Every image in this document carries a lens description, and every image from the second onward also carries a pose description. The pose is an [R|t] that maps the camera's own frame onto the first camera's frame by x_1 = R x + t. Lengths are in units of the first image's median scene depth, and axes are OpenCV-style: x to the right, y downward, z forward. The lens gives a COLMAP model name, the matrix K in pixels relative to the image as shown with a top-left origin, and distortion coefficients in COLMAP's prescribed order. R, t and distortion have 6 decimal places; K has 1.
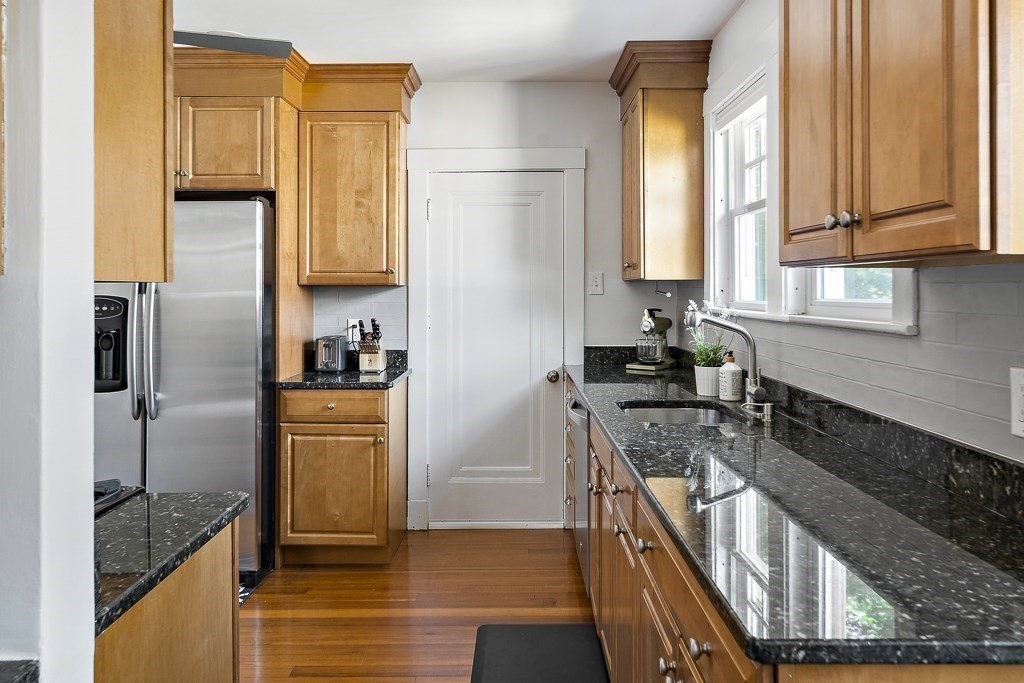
lens RADIAL K [[764.7, 0, 512.4], [0, 764.7, 282.6], [0, 0, 1]] dist [-0.004405, 0.002306]
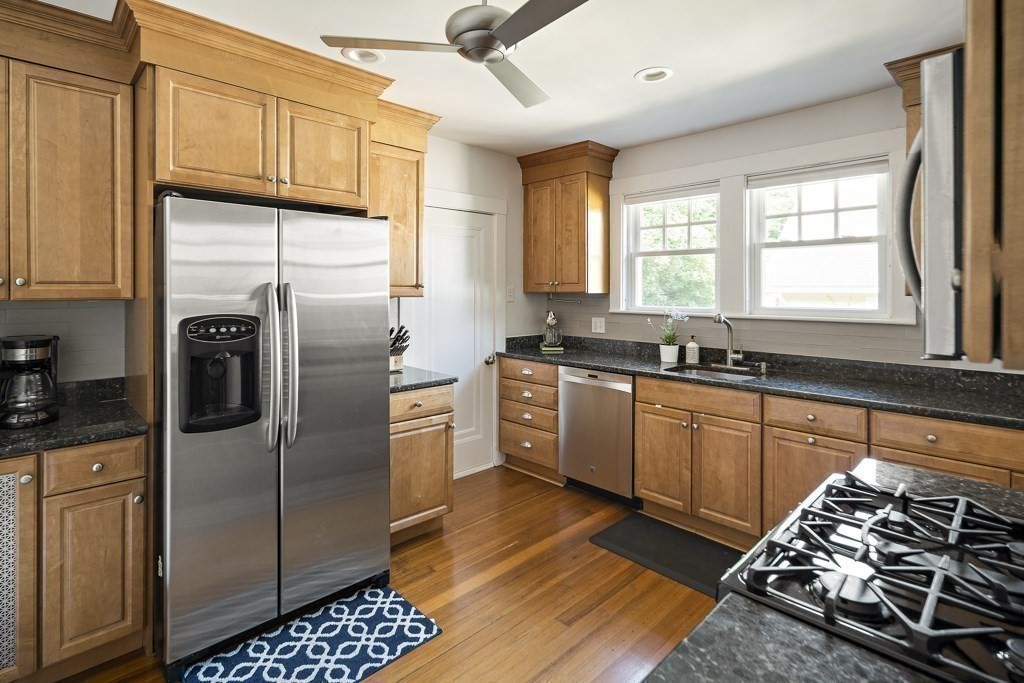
lens RADIAL K [[505.6, 0, 512.5], [0, 505.6, 291.7], [0, 0, 1]] dist [0.000190, 0.000069]
pose [[0.715491, -0.000042, 0.698622, -0.658351], [-0.008296, 0.999929, 0.008556, -0.014331], [-0.698573, -0.011918, 0.715440, 0.357138]]
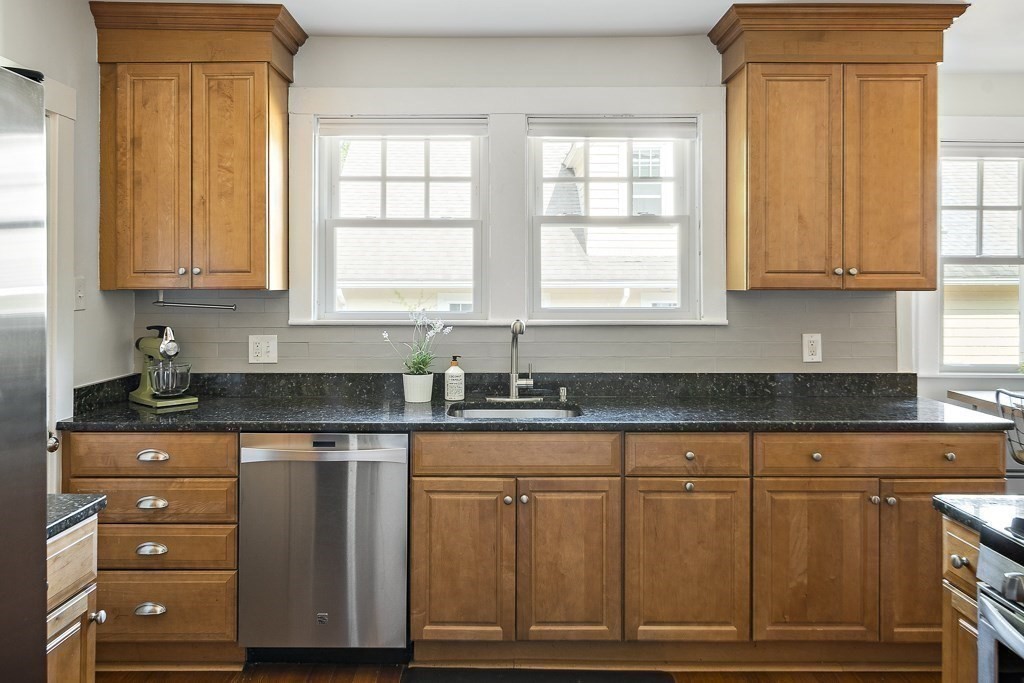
lens RADIAL K [[764.7, 0, 512.4], [0, 764.7, 282.6], [0, 0, 1]] dist [-0.004405, 0.002306]
pose [[0.004092, 0.003400, 0.999986, -0.658899], [-0.007083, 0.999969, -0.003371, -0.011080], [-0.999967, -0.007069, 0.004116, 0.718674]]
